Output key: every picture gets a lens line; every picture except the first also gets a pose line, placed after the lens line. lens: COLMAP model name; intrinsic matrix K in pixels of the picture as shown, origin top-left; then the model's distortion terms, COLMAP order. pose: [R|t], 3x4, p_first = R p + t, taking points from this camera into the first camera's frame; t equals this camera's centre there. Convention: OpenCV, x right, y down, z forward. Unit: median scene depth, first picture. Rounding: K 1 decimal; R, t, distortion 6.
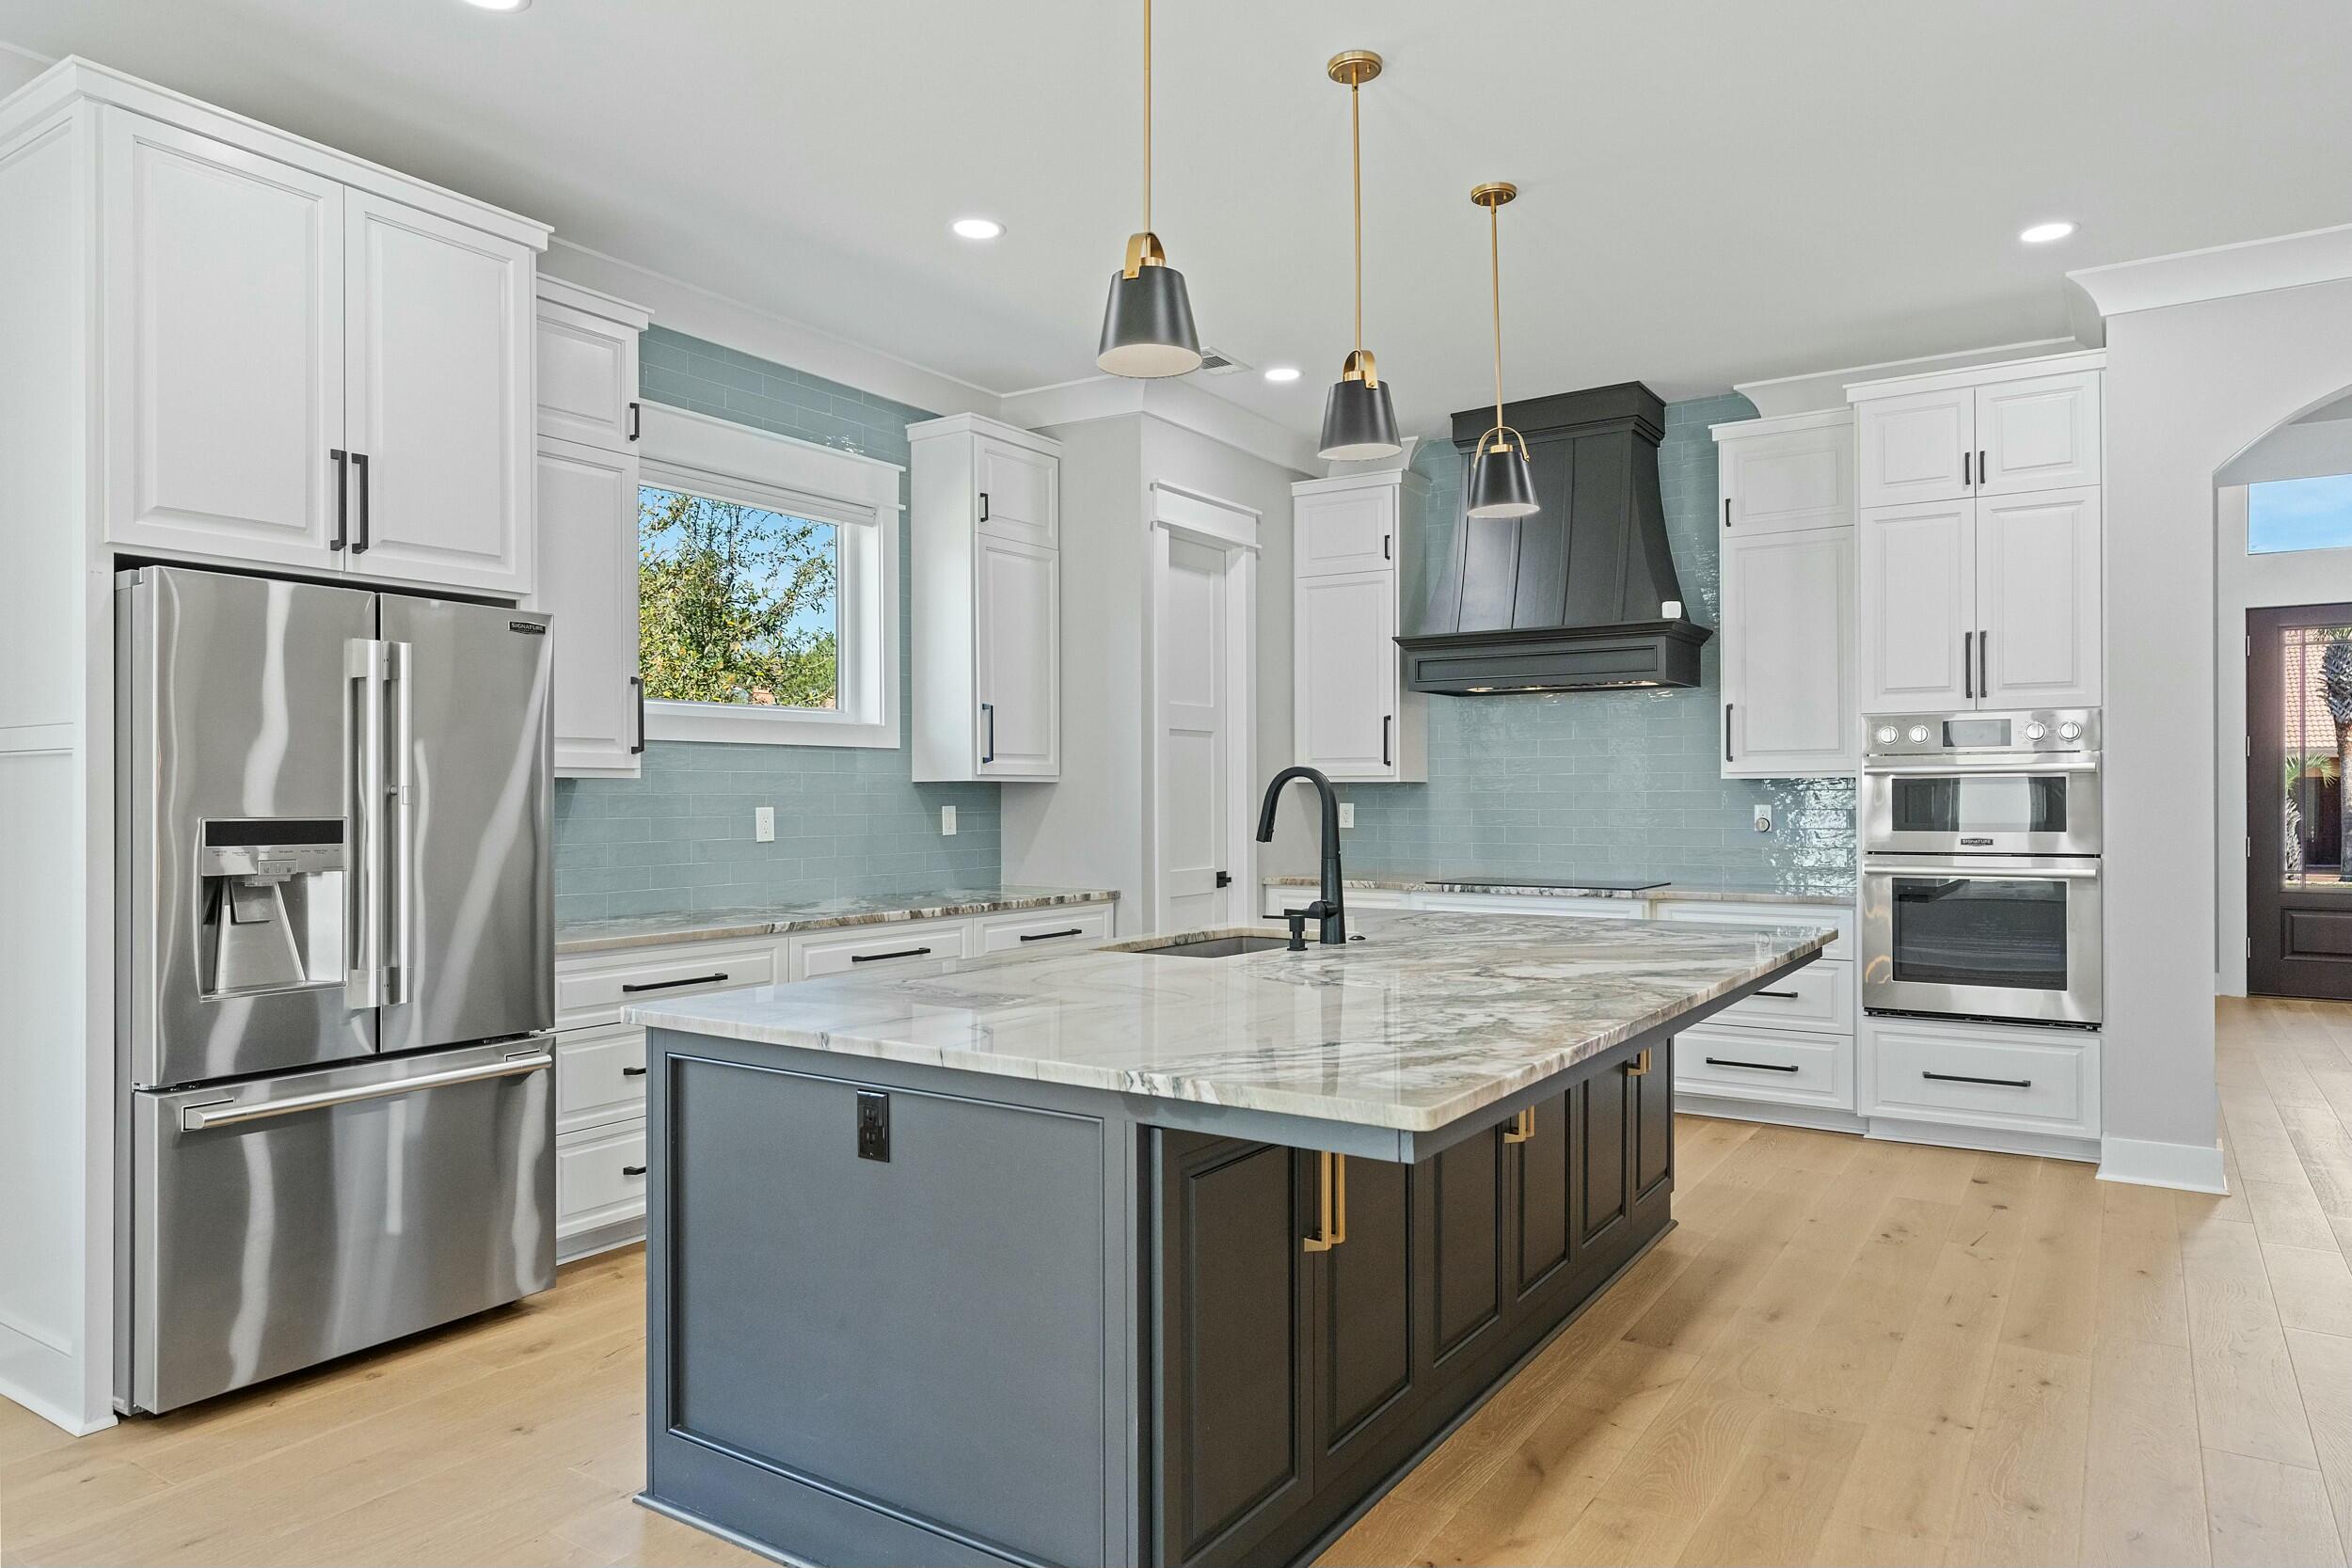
lens RADIAL K [[1440.6, 0, 1187.4], [0, 1440.6, 791.3], [0, 0, 1]] dist [-0.001203, 0.003176]
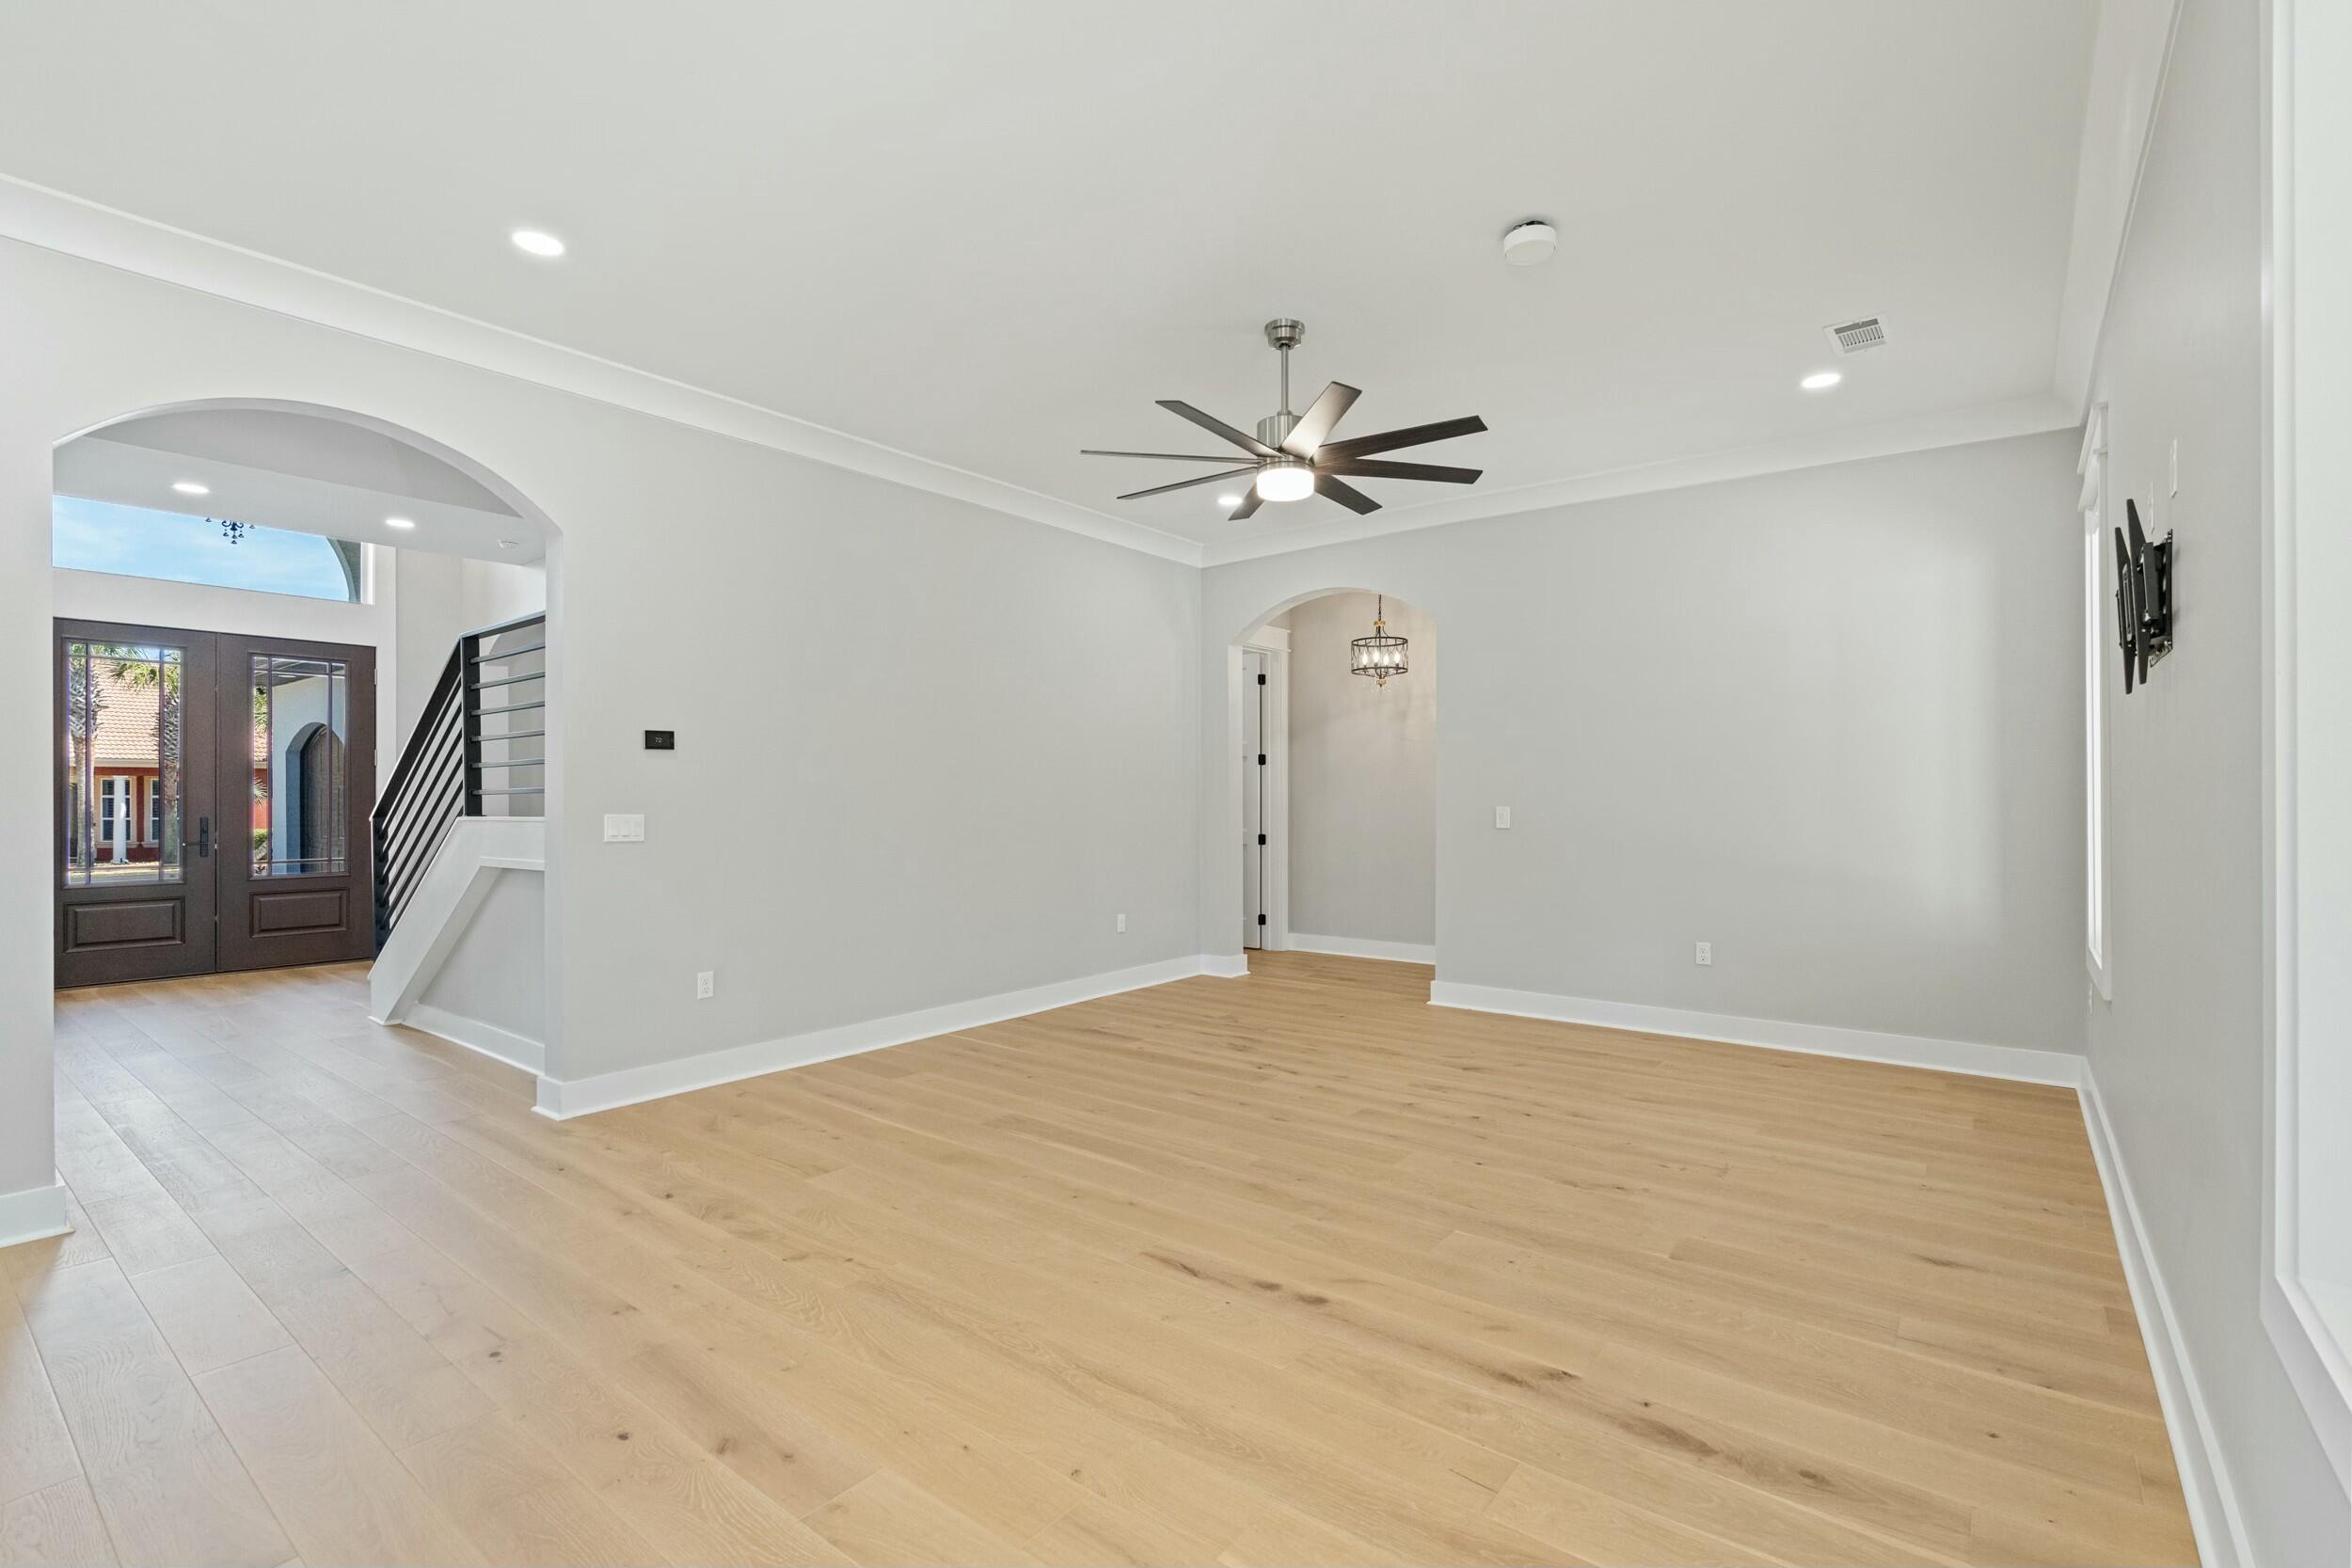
lens RADIAL K [[1057.0, 0, 1194.7], [0, 1057.0, 782.6], [0, 0, 1]] dist [-0.008979, 0.004423]
pose [[0.073657, 0.013881, 0.997187, 0.084174], [-0.000784, 0.999904, -0.013861, 0.003009], [-0.997283, 0.000239, 0.073661, 0.192503]]
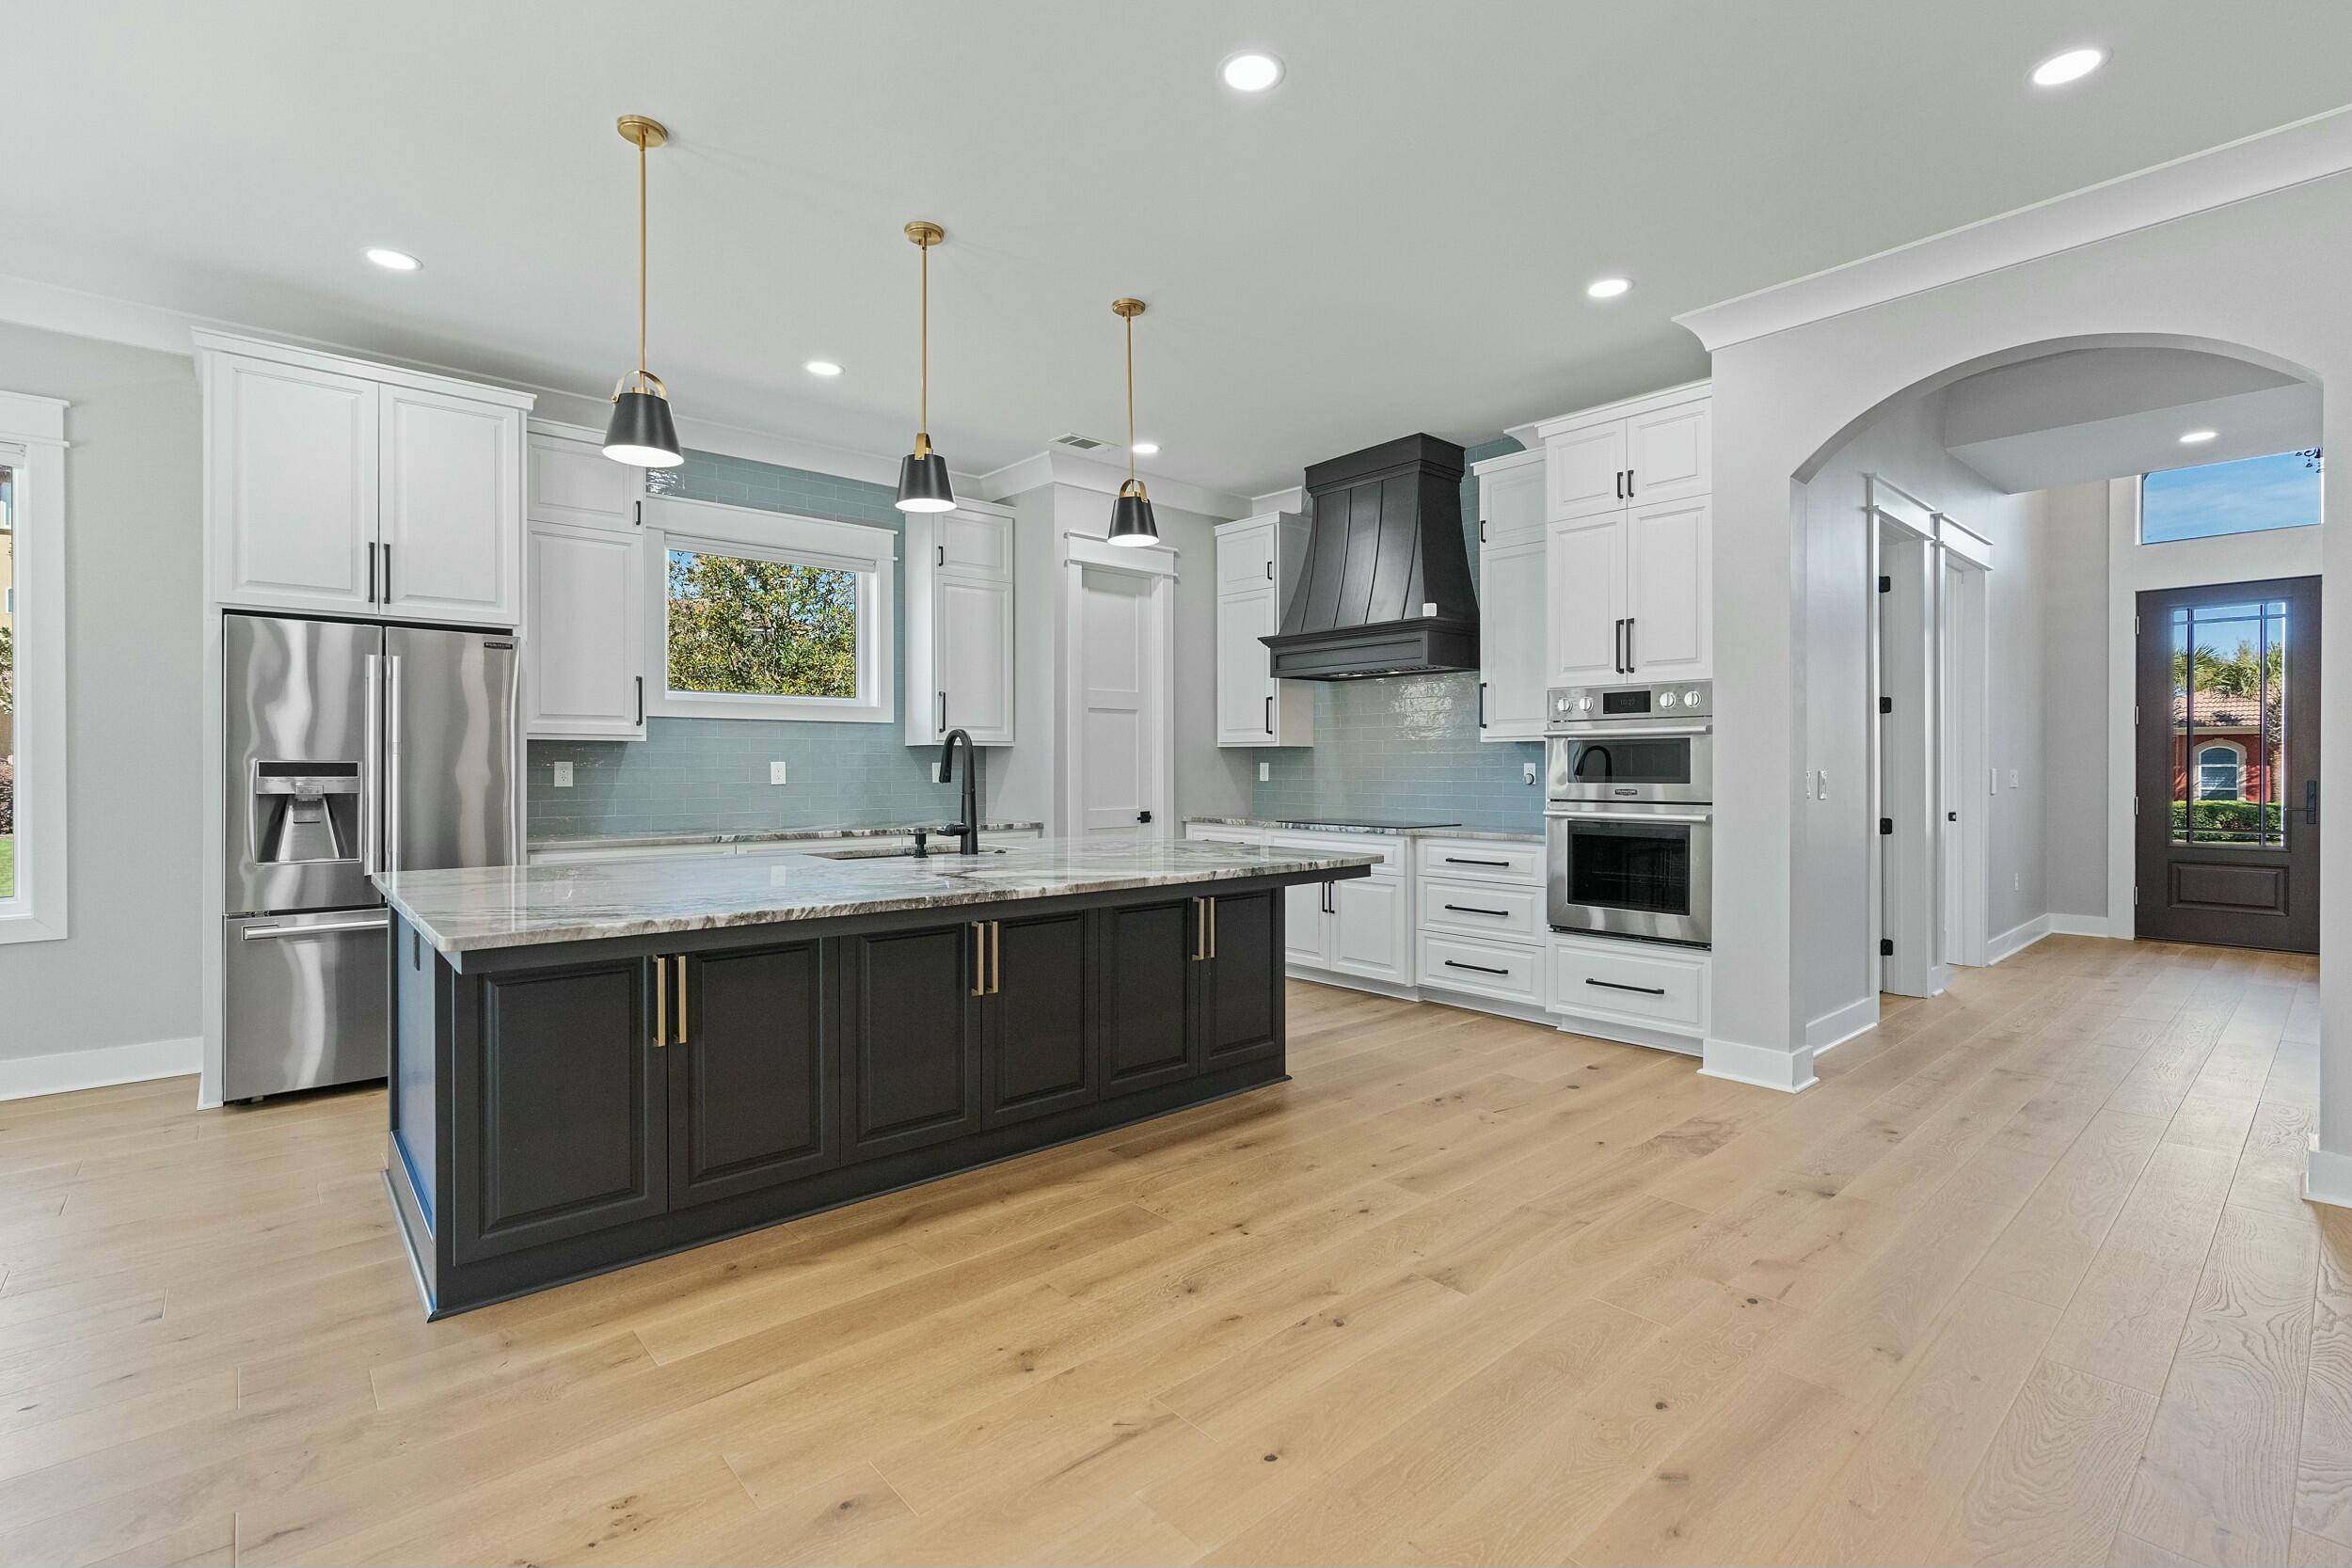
lens RADIAL K [[1057.0, 0, 1186.0], [0, 1057.0, 767.6], [0, 0, 1]] dist [-0.008979, 0.004423]
pose [[0.965782, 0.003197, -0.259337, 0.371415], [-0.001872, 0.999984, 0.005357, 0.009475], [0.259350, -0.004688, 0.965772, 0.036992]]
